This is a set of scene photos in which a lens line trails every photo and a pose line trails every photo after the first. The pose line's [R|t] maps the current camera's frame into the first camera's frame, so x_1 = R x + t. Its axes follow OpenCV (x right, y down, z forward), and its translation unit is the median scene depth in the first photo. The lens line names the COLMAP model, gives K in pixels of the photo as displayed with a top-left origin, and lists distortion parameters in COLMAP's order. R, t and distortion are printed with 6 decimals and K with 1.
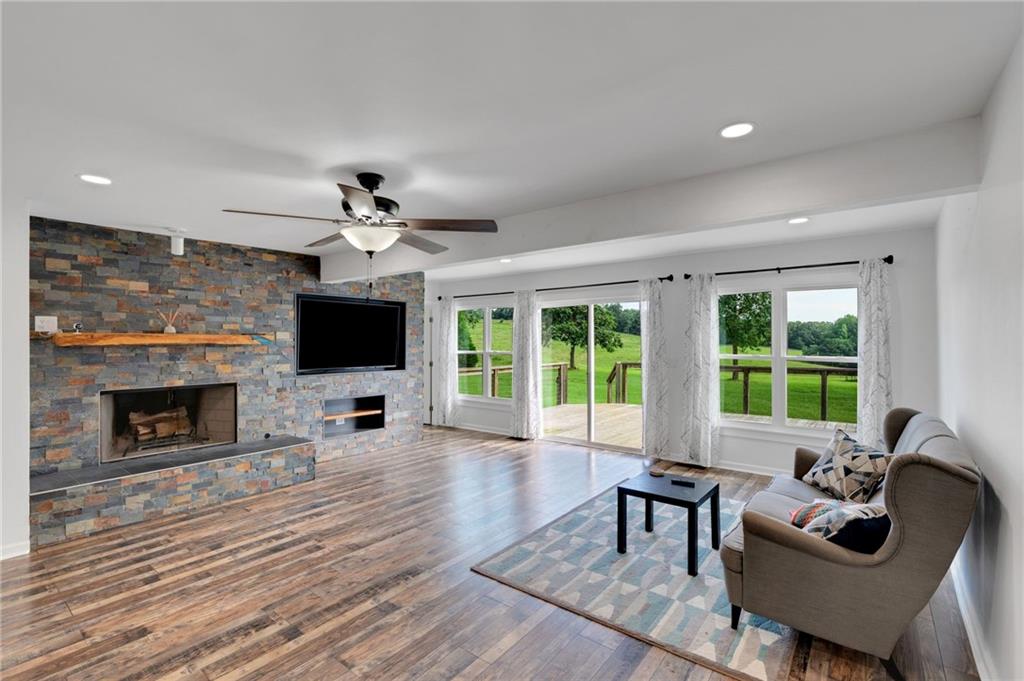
lens RADIAL K [[472.0, 0, 517.6], [0, 472.0, 334.5], [0, 0, 1]] dist [0.005554, 0.000474]
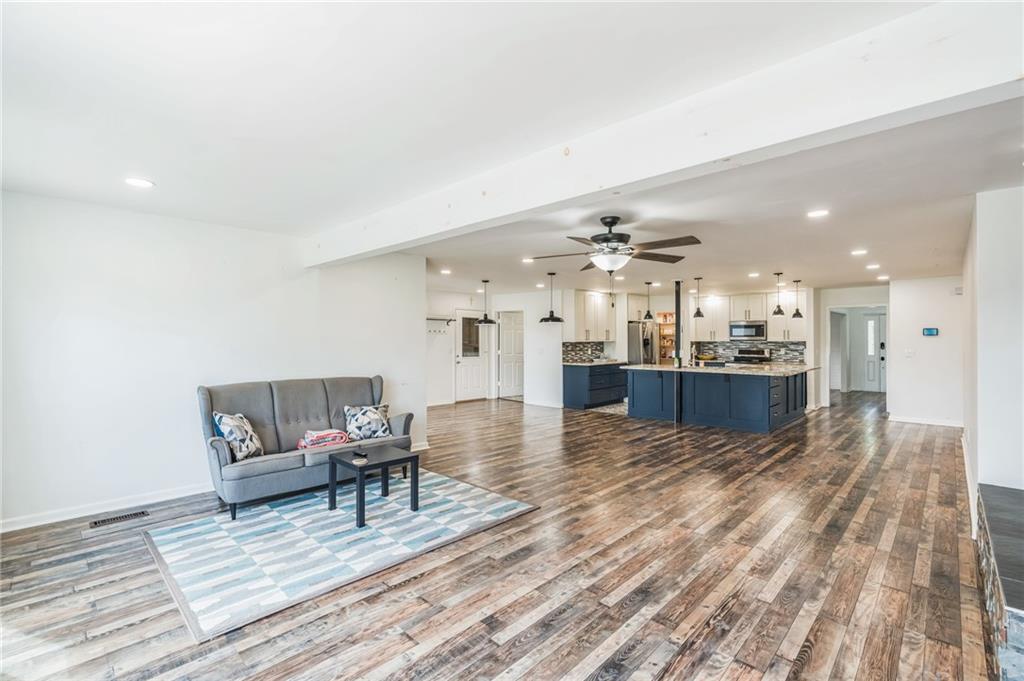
lens RADIAL K [[458.0, 0, 506.7], [0, 458.0, 340.9], [0, 0, 1]] dist [-0.000118, 0.002454]
pose [[-0.993138, -0.000360, 0.116952, -0.137326], [-0.001297, 0.999968, -0.007939, 0.040426], [-0.116945, -0.008036, -0.993106, 2.023248]]
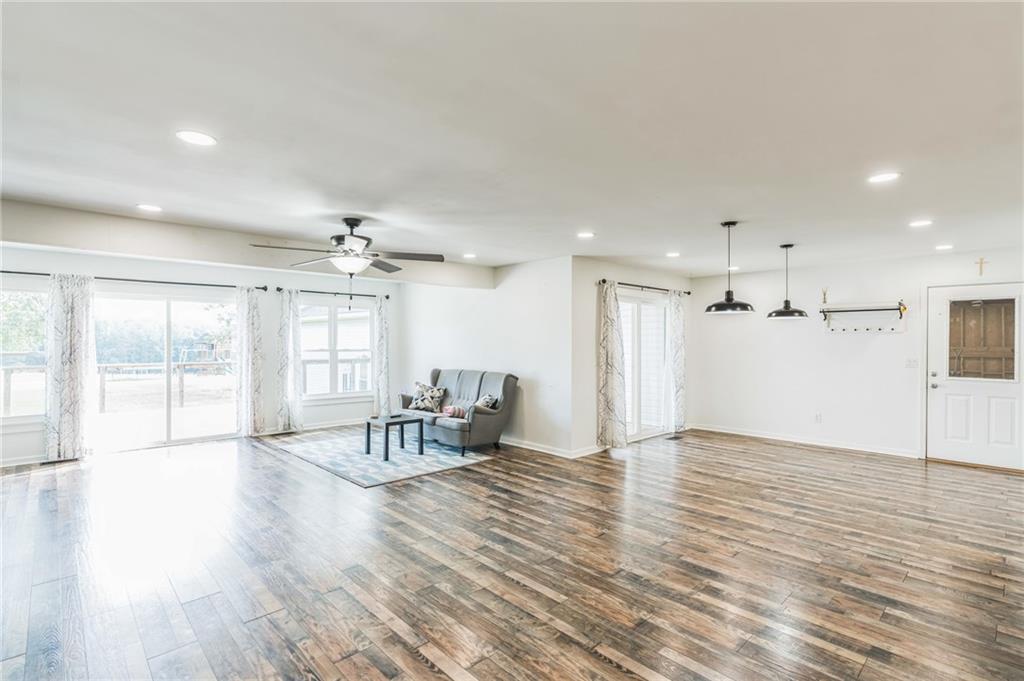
lens RADIAL K [[480.5, 0, 501.9], [0, 480.5, 344.7], [0, 0, 1]] dist [-0.008159, 0.000368]
pose [[0.160256, 0.001173, 0.987075, -1.360608], [-0.013141, 0.999913, 0.000945, 0.031730], [-0.986988, -0.013122, 0.160257, 0.297130]]
